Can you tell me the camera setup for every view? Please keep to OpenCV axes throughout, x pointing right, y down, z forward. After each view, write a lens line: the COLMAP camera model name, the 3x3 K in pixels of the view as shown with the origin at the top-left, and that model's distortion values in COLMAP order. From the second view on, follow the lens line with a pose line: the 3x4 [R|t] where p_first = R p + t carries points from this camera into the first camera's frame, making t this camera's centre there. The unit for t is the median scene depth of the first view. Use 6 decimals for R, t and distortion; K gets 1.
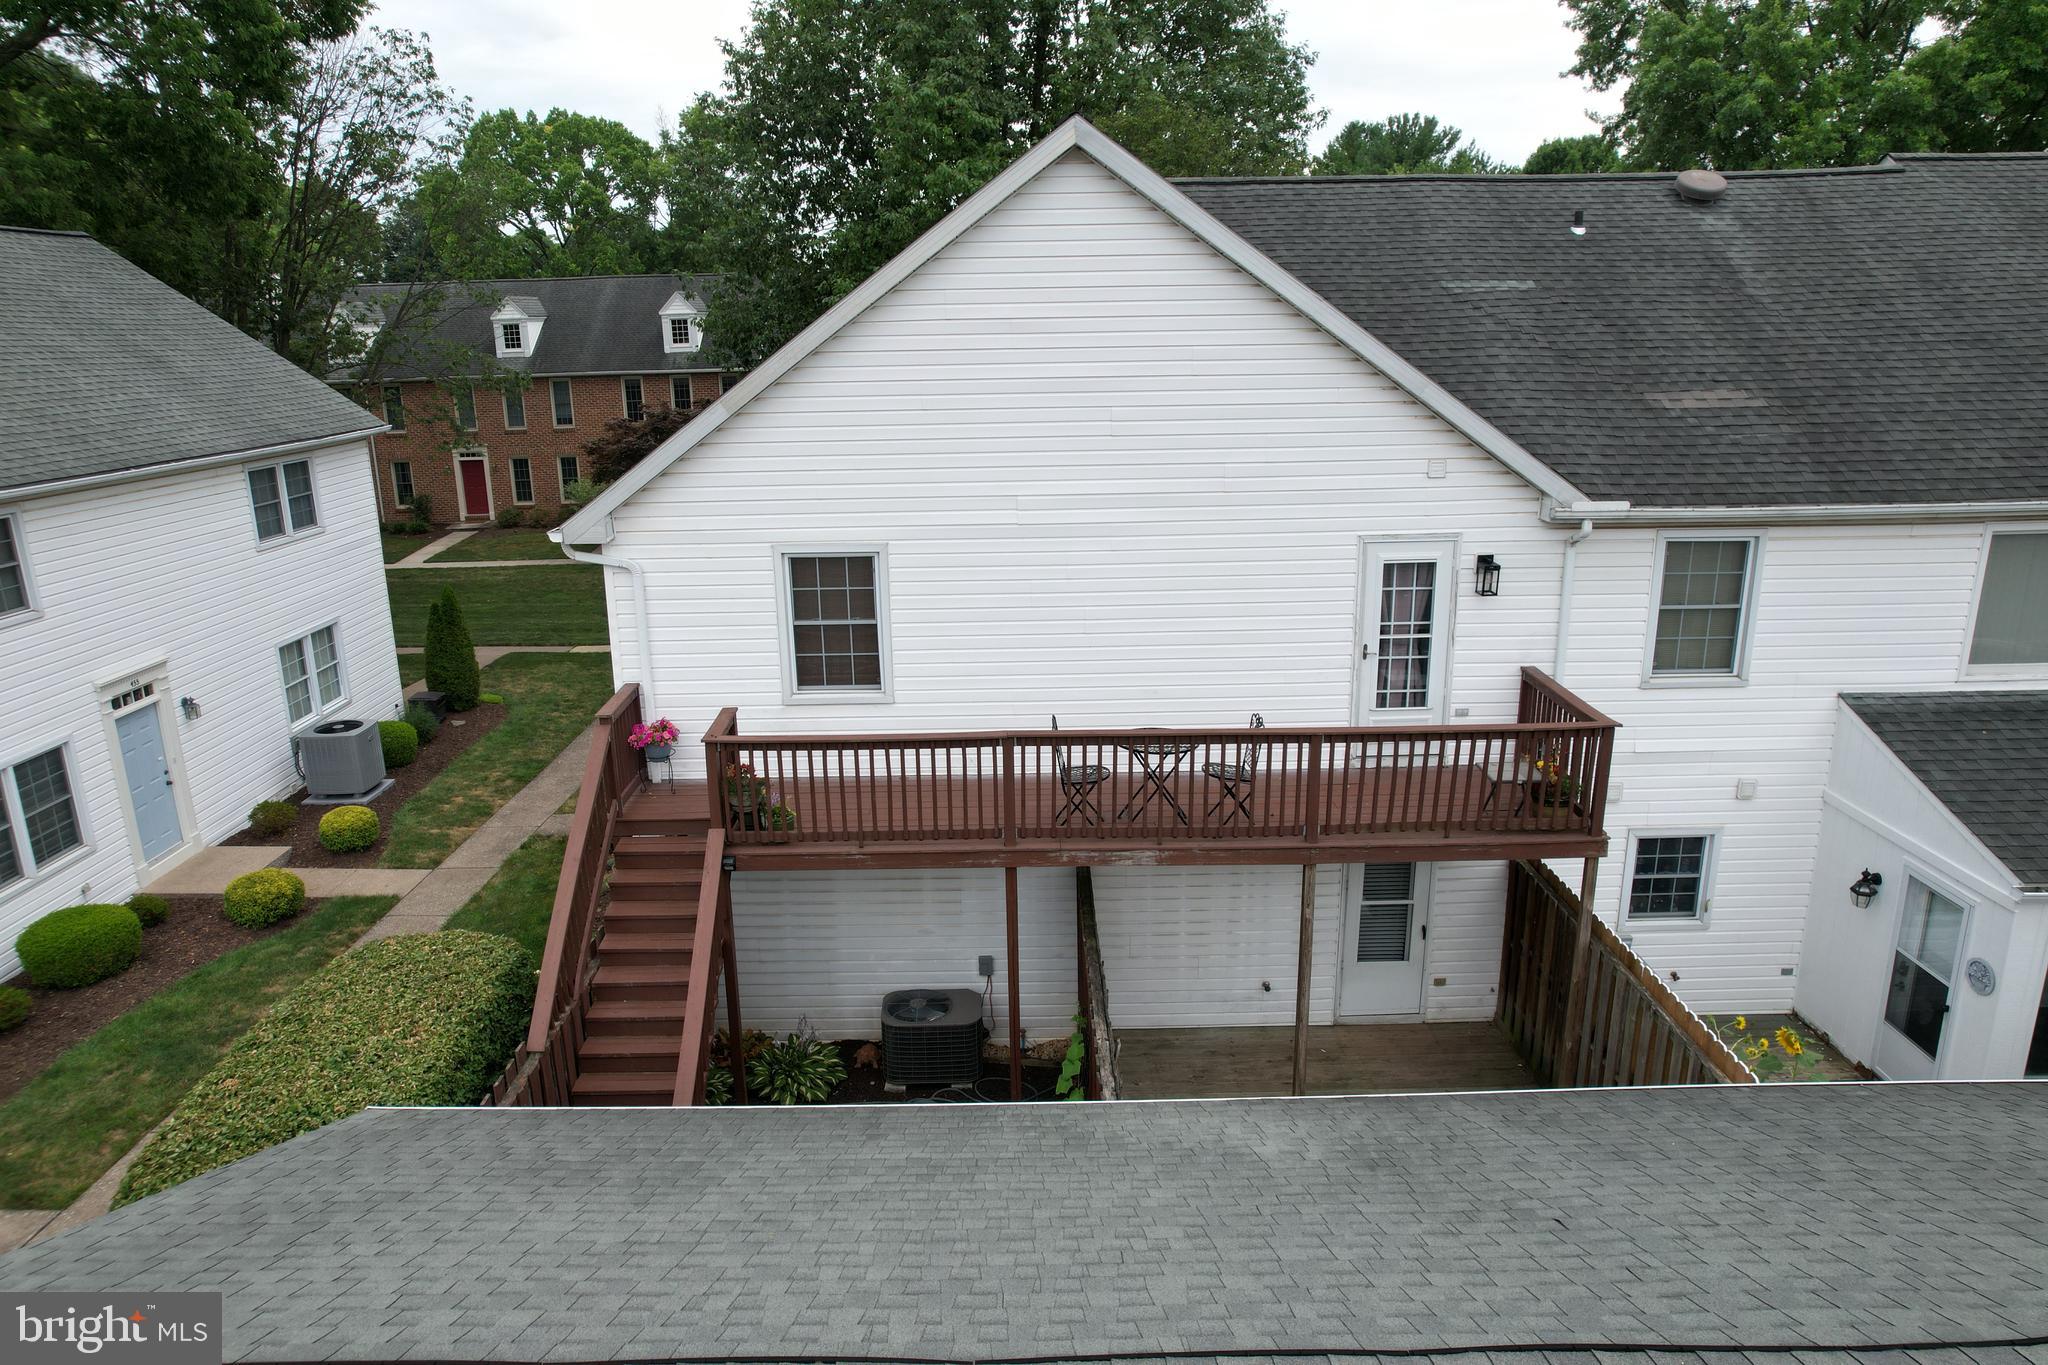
lens RADIAL K [[1306.4, 0, 1015.3], [0, 1306.4, 672.2], [0, 0, 1]] dist [-0.077820, 0.068043]
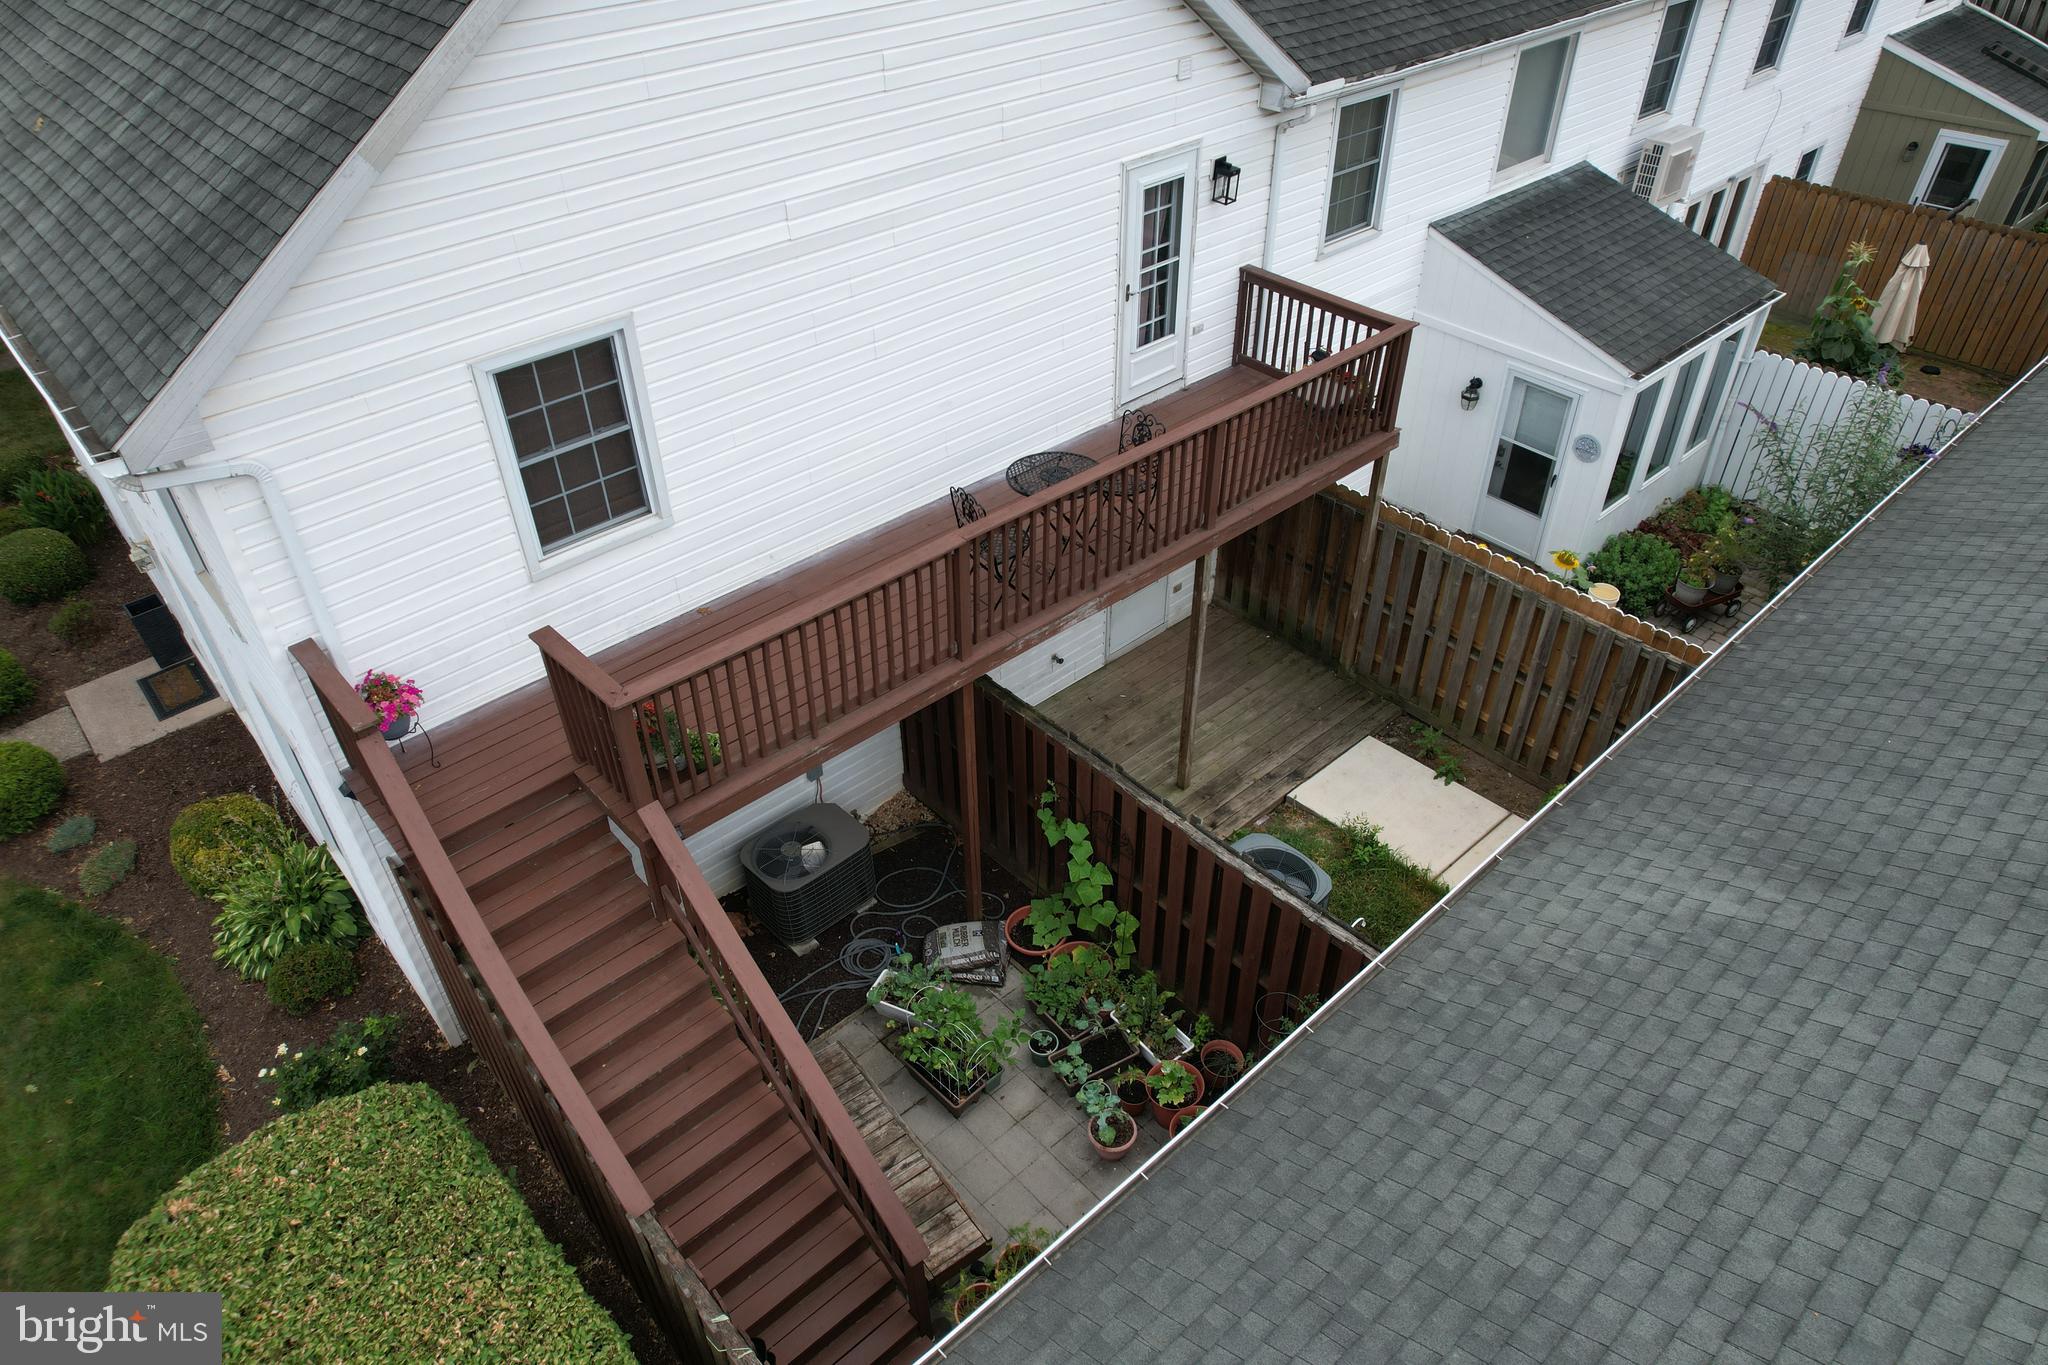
lens RADIAL K [[1306.4, 0, 1015.3], [0, 1306.4, 672.2], [0, 0, 1]] dist [-0.077820, 0.068043]
pose [[0.748959, -0.403777, 0.525380, -0.376571], [0.170492, 0.883622, 0.436056, -0.192723], [-0.640307, -0.237015, 0.730638, 0.335193]]
